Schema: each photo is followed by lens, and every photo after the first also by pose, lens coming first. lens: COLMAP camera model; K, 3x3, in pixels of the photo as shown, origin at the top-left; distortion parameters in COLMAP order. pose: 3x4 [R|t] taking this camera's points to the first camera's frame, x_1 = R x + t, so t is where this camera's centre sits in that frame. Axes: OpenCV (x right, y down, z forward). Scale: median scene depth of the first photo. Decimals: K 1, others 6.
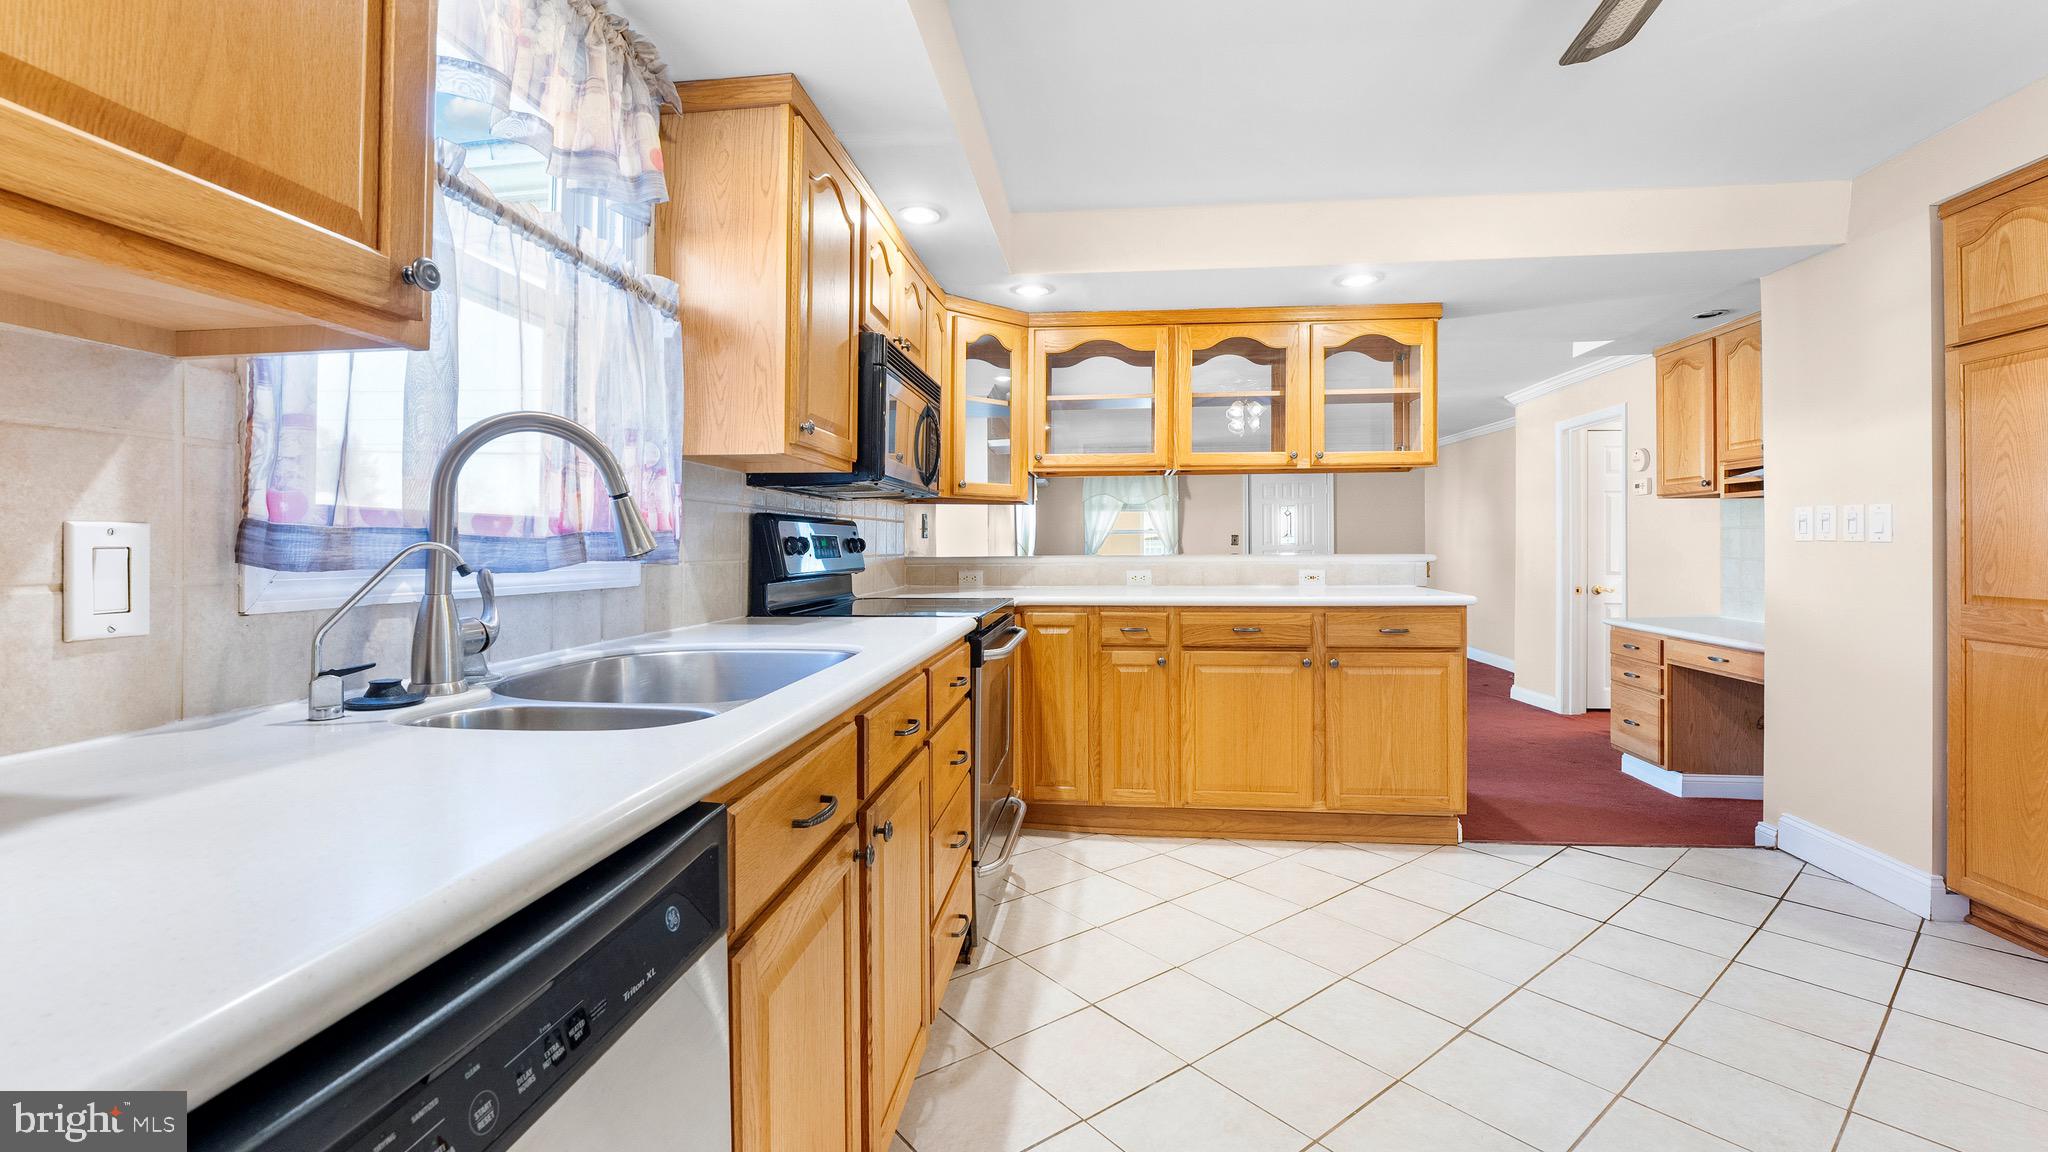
lens RADIAL K [[835.7, 0, 1021.9], [0, 835.7, 542.0], [0, 0, 1]] dist [-0.012586, -0.000076]
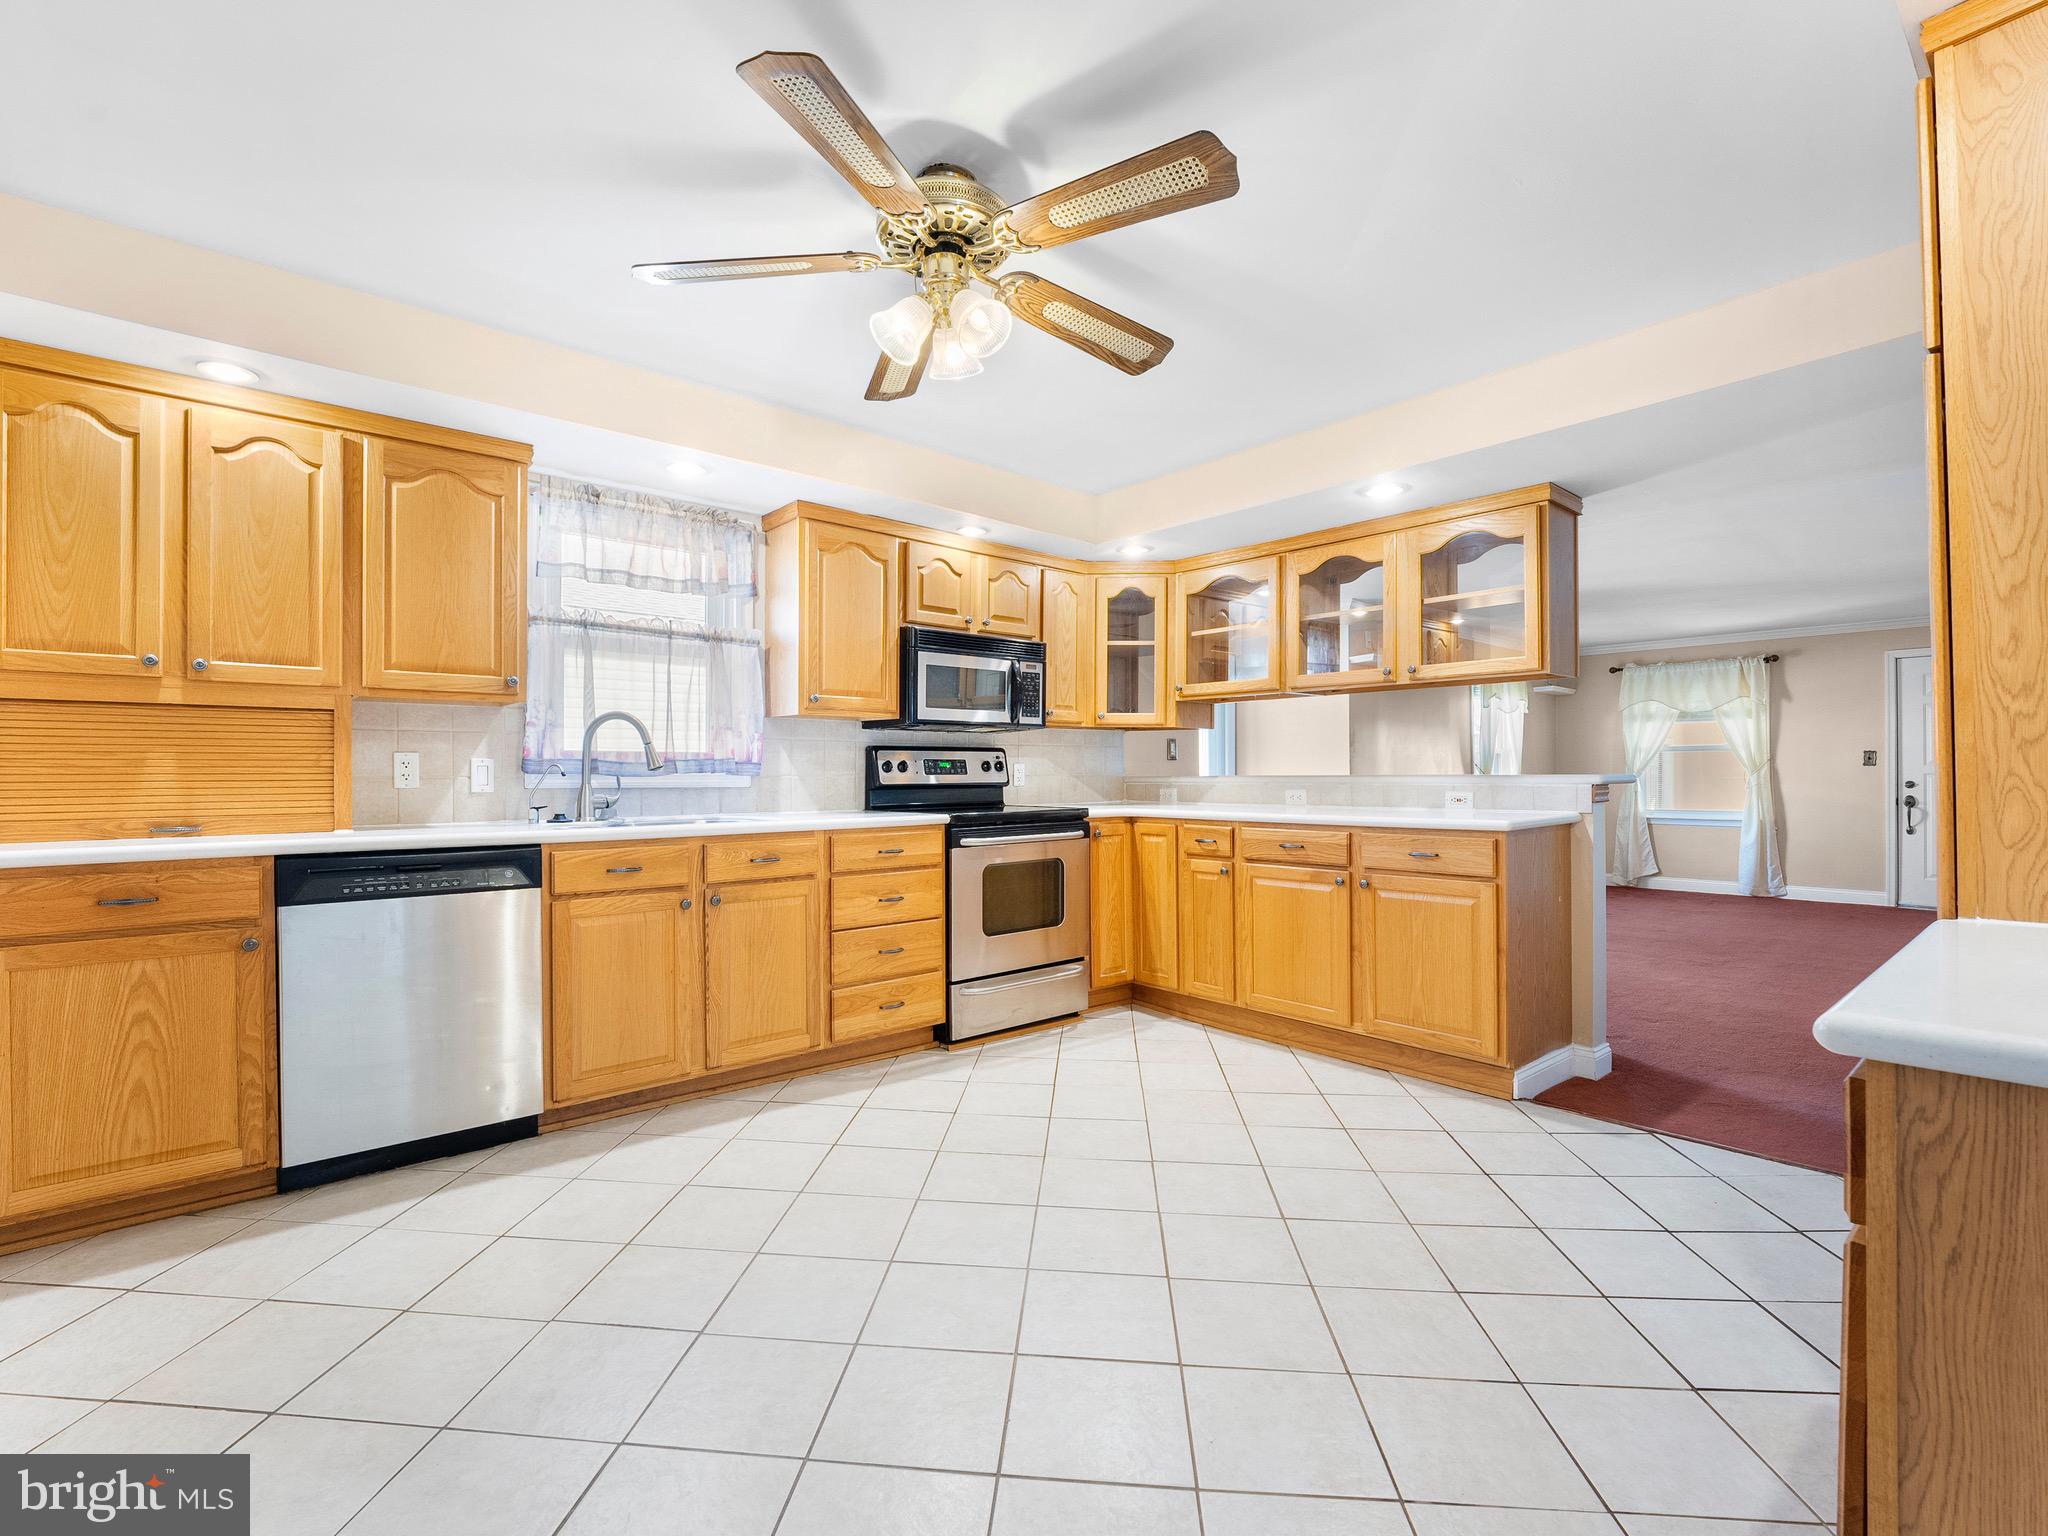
lens RADIAL K [[929.5, 0, 1024.0], [0, 929.5, 768.0], [0, 0, 1]] dist [-0.017180, -0.000123]
pose [[0.737424, -0.001173, -0.675429, 0.800598], [0.003922, 0.999989, 0.002545, 0.003636], [0.675419, -0.004526, 0.737420, -0.078569]]
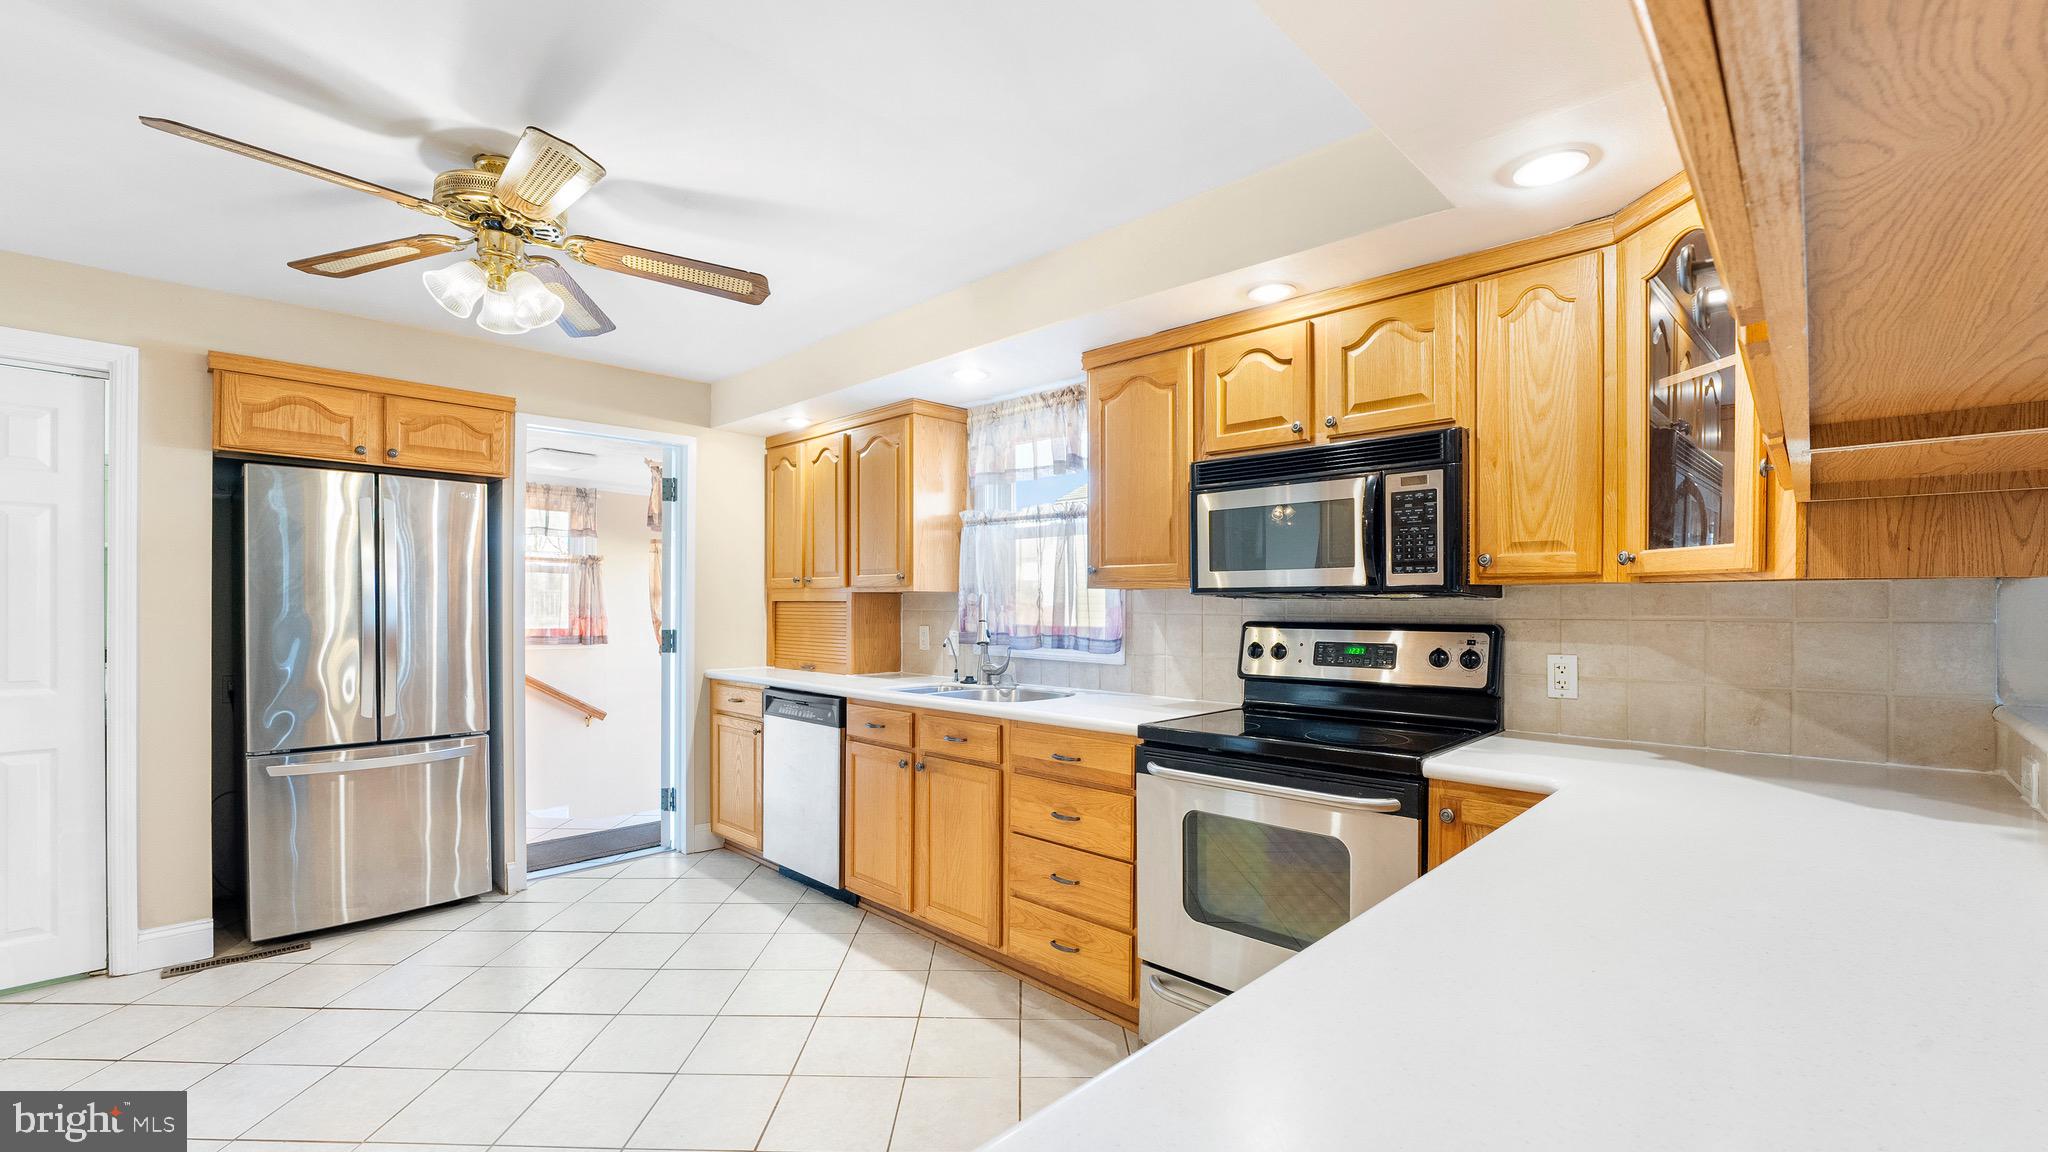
lens RADIAL K [[828.9, 0, 1023.6], [0, 828.9, 609.7], [0, 0, 1]] dist [-0.000501, -0.000058]
pose [[-0.610178, 0.009026, -0.792213, 0.603272], [0.005985, 0.999959, 0.006783, -0.044223], [0.792242, -0.000603, -0.610207, 1.072430]]
